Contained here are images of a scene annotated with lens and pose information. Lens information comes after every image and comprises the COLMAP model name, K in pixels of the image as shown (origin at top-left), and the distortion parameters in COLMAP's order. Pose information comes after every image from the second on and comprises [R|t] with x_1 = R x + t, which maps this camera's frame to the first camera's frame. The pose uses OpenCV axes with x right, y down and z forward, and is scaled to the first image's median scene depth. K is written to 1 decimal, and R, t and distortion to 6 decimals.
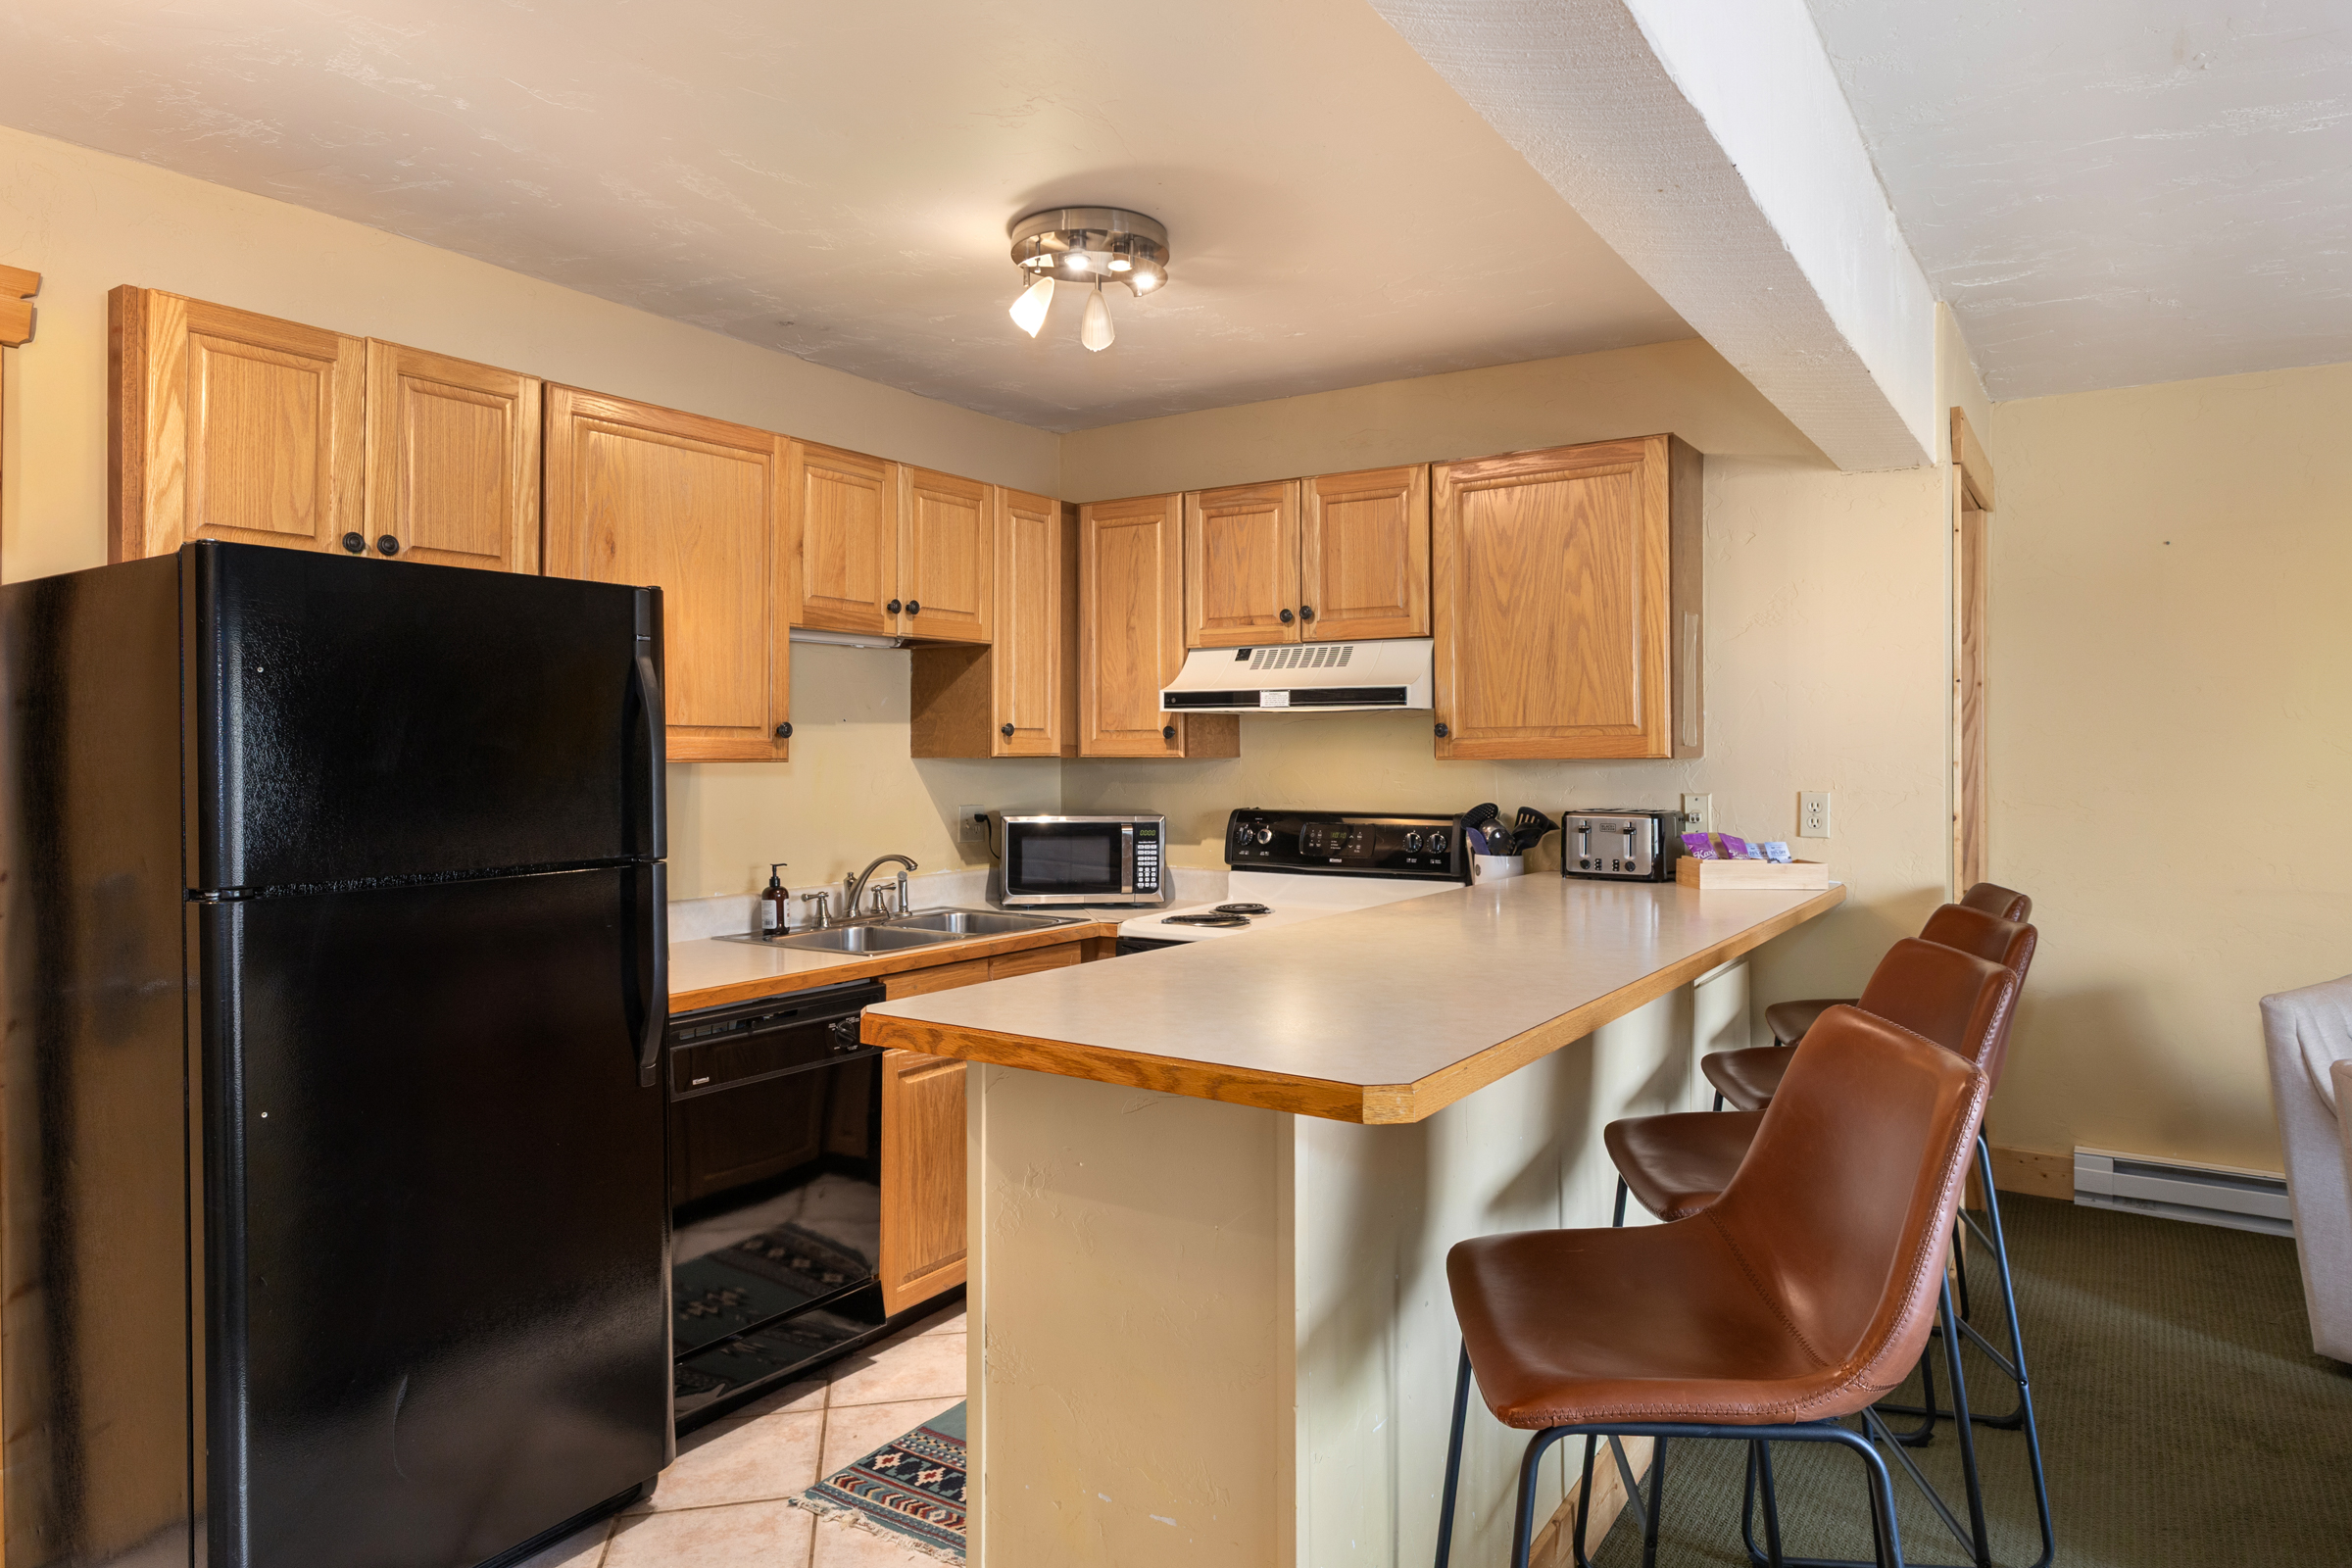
lens RADIAL K [[1422.3, 0, 1183.4], [0, 1422.3, 781.9], [0, 0, 1]] dist [0.020159, -0.003668]
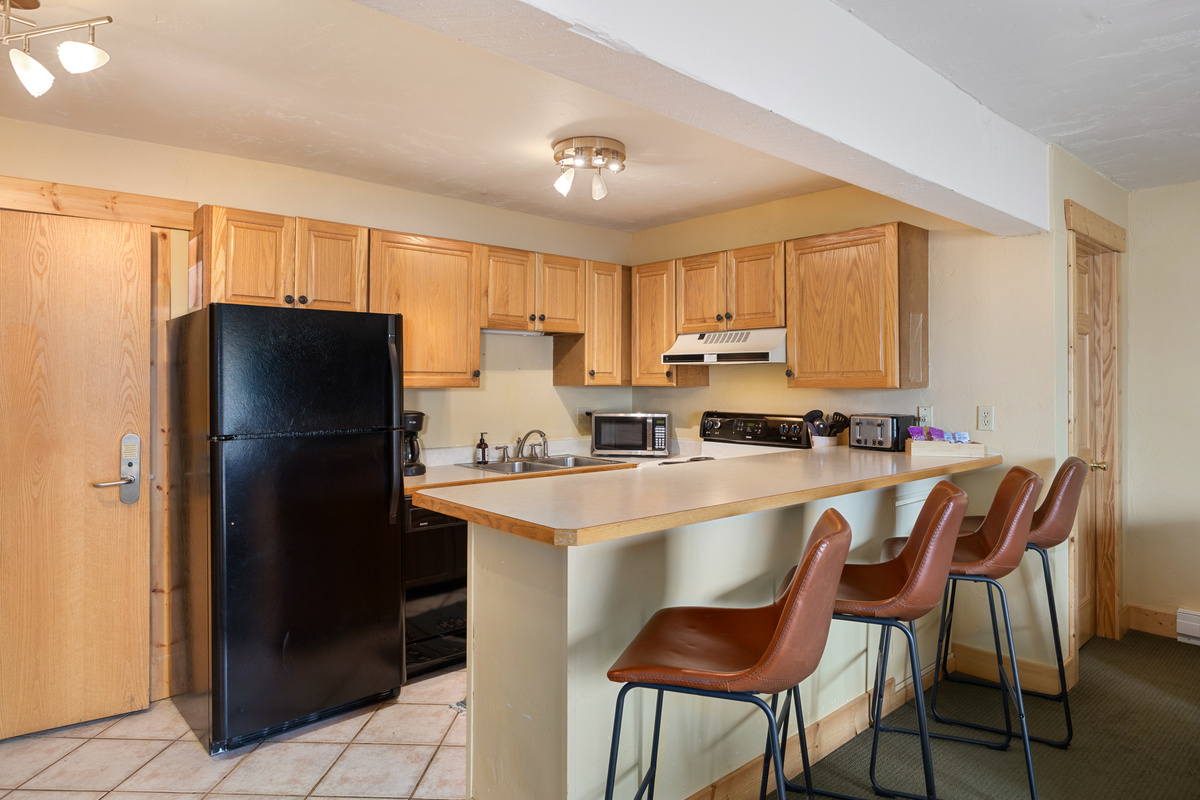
lens RADIAL K [[713.0, 0, 603.8], [0, 713.0, 395.9], [0, 0, 1]] dist [0.002779, 0.000884]
pose [[0.966424, 0.007959, -0.256828, 0.202258], [-0.008346, 0.999965, -0.000419, -0.002006], [0.256815, 0.002549, 0.966457, -0.044776]]
